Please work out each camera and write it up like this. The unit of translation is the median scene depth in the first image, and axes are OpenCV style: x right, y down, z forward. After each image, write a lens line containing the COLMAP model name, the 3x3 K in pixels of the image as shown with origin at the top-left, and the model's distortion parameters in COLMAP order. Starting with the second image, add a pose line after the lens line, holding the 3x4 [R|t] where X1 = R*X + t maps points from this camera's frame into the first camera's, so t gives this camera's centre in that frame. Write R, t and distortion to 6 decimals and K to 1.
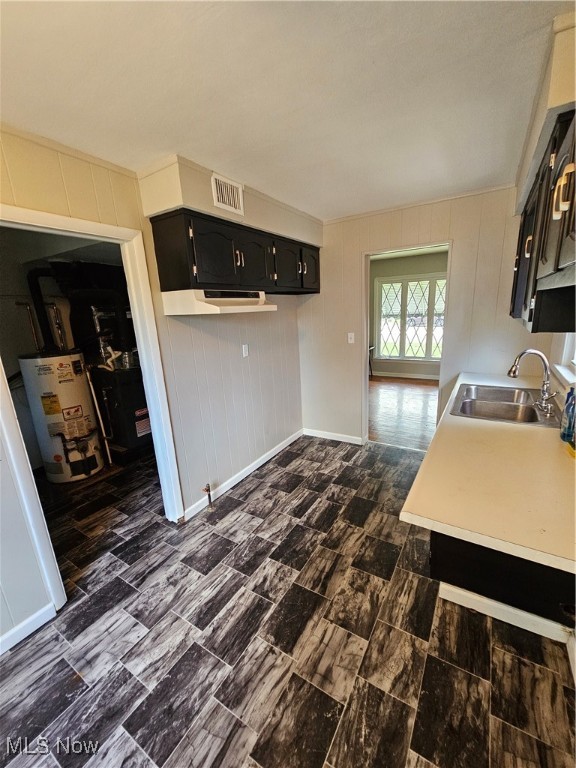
lens RADIAL K [[313.7, 0, 292.1], [0, 313.7, 381.5], [0, 0, 1]] dist [-0.003295, -0.000248]
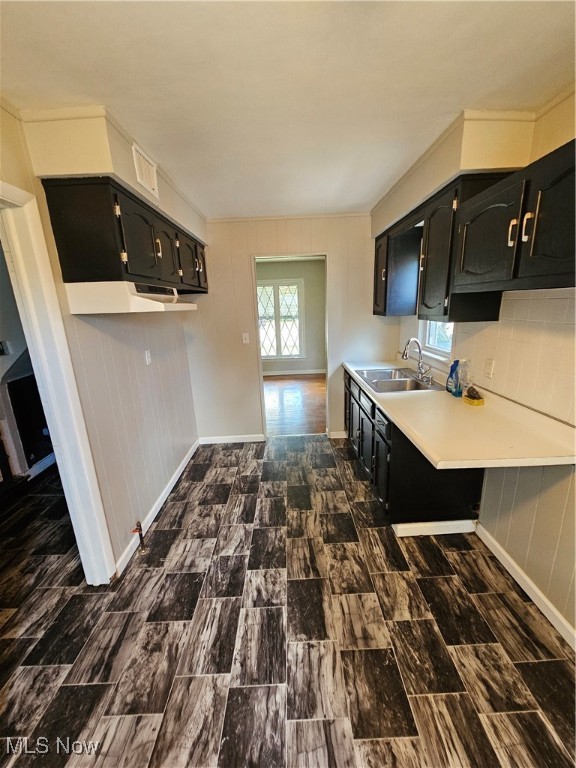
lens RADIAL K [[315.3, 0, 291.7], [0, 315.3, 382.9], [0, 0, 1]] dist [-0.001083, 0.000010]
pose [[0.844687, -0.115780, 0.522589, -0.471182], [0.121459, 0.992318, 0.023528, -0.003572], [-0.521299, 0.043600, 0.852260, 0.118599]]
